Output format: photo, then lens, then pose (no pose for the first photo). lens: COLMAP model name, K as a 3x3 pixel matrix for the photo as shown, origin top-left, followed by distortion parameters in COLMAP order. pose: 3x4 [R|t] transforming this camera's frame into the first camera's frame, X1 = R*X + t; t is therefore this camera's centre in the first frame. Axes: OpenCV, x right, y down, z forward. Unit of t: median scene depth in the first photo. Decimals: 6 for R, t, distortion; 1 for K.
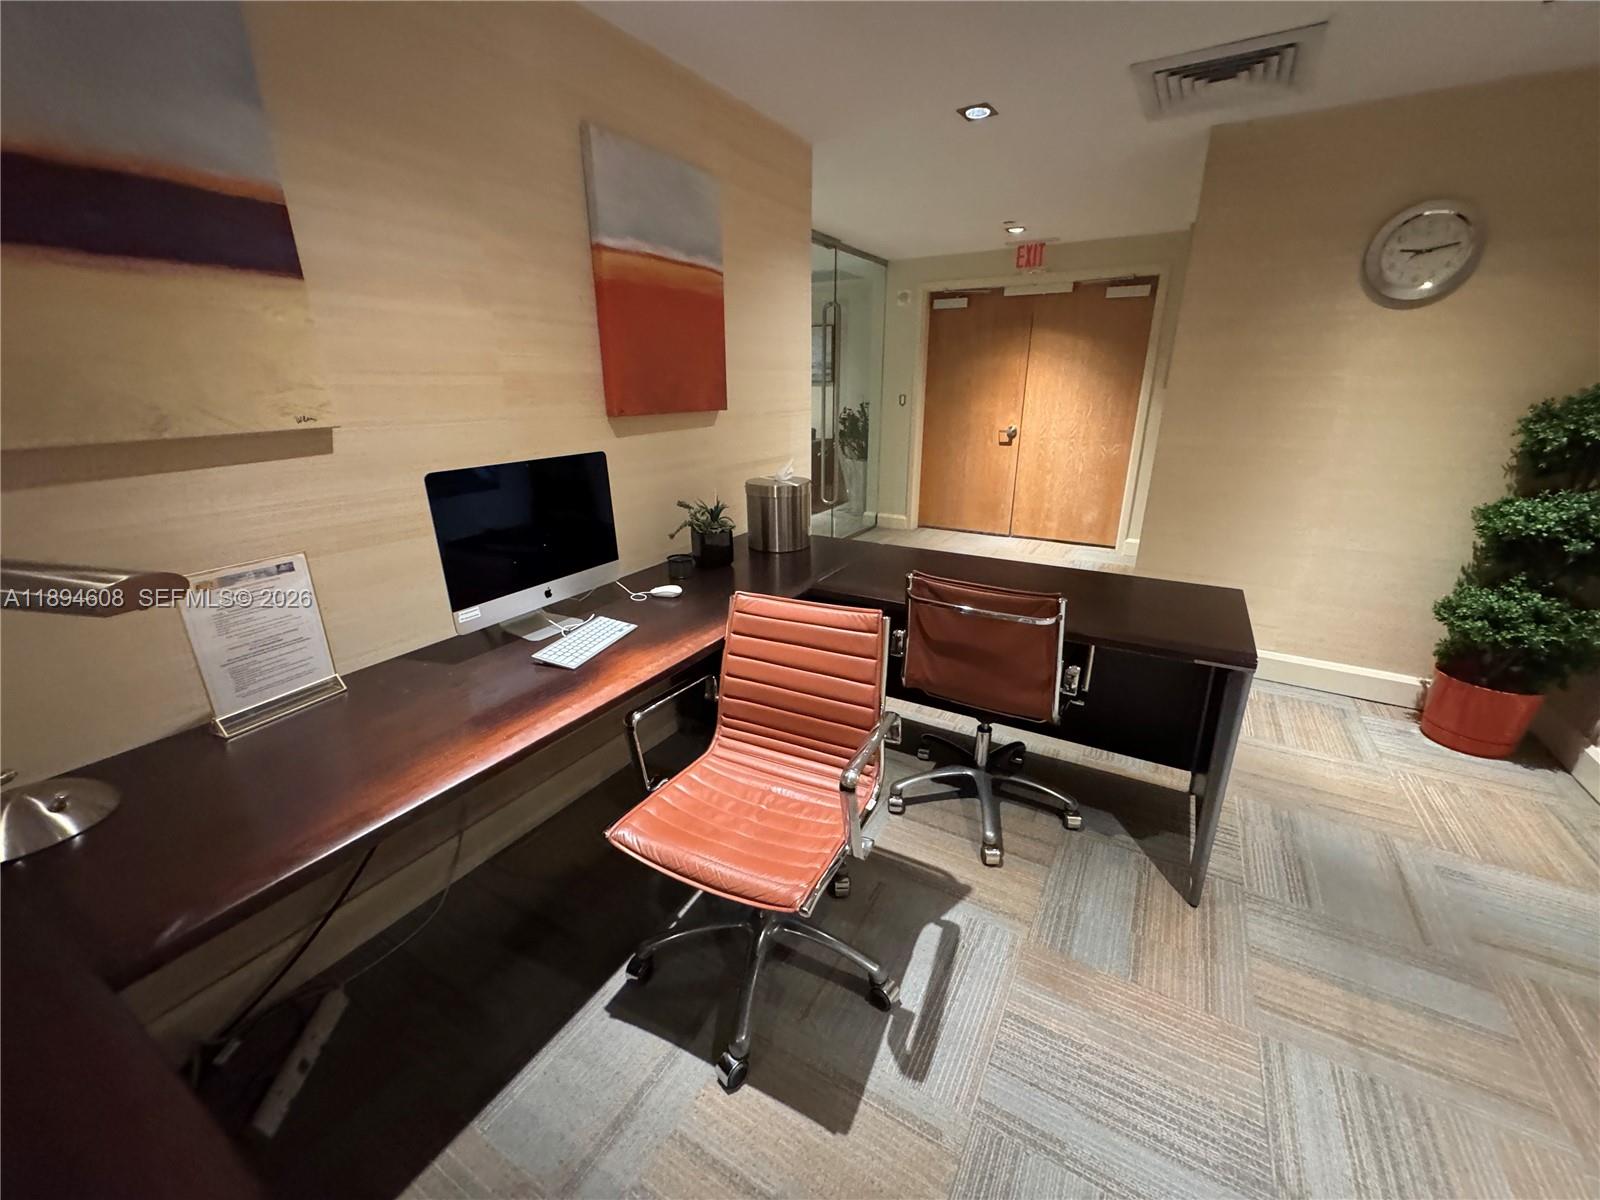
lens RADIAL K [[647.5, 0, 800.2], [0, 647.5, 602.8], [0, 0, 1]] dist [0.000178, -0.000034]
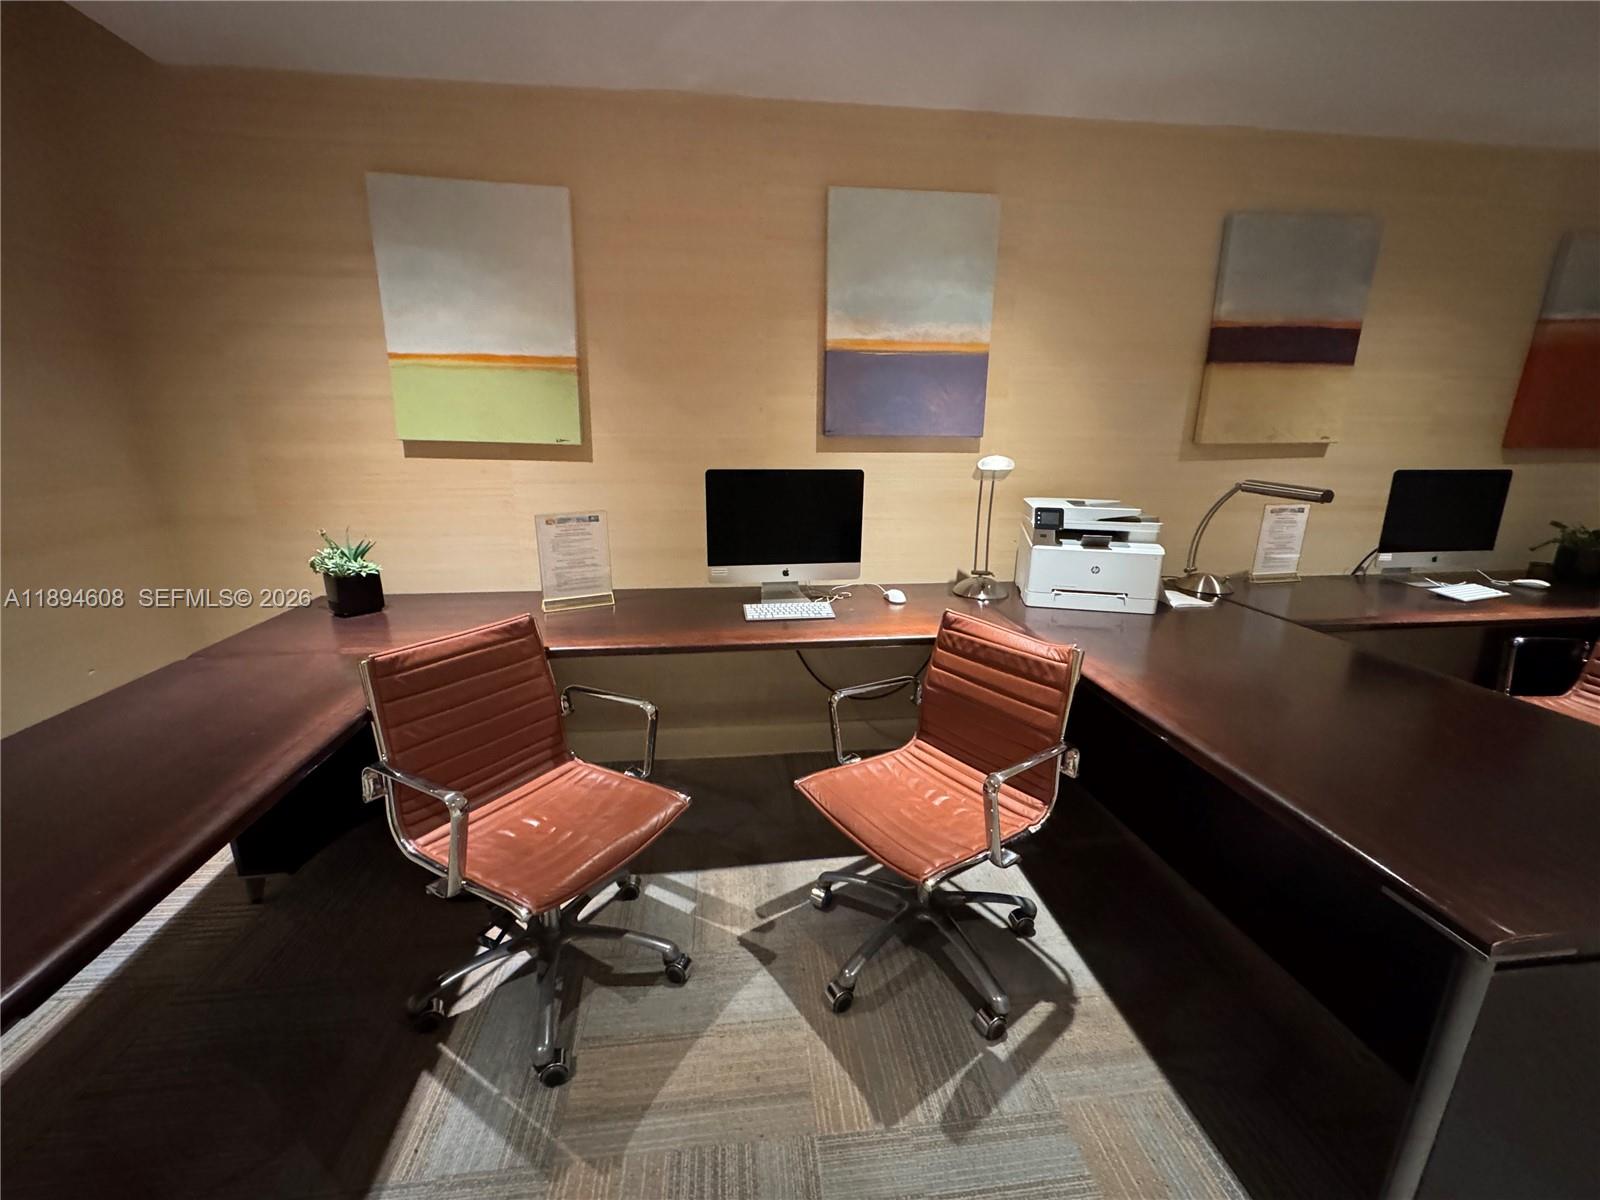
lens RADIAL K [[647.5, 0, 795.8], [0, 647.5, 594.7], [0, 0, 1]] dist [0.000178, -0.000034]
pose [[0.603129, 0.219438, -0.766865, -0.100760], [-0.268359, 0.961192, 0.063983, 0.318165], [0.751145, 0.167205, 0.638611, -0.913730]]
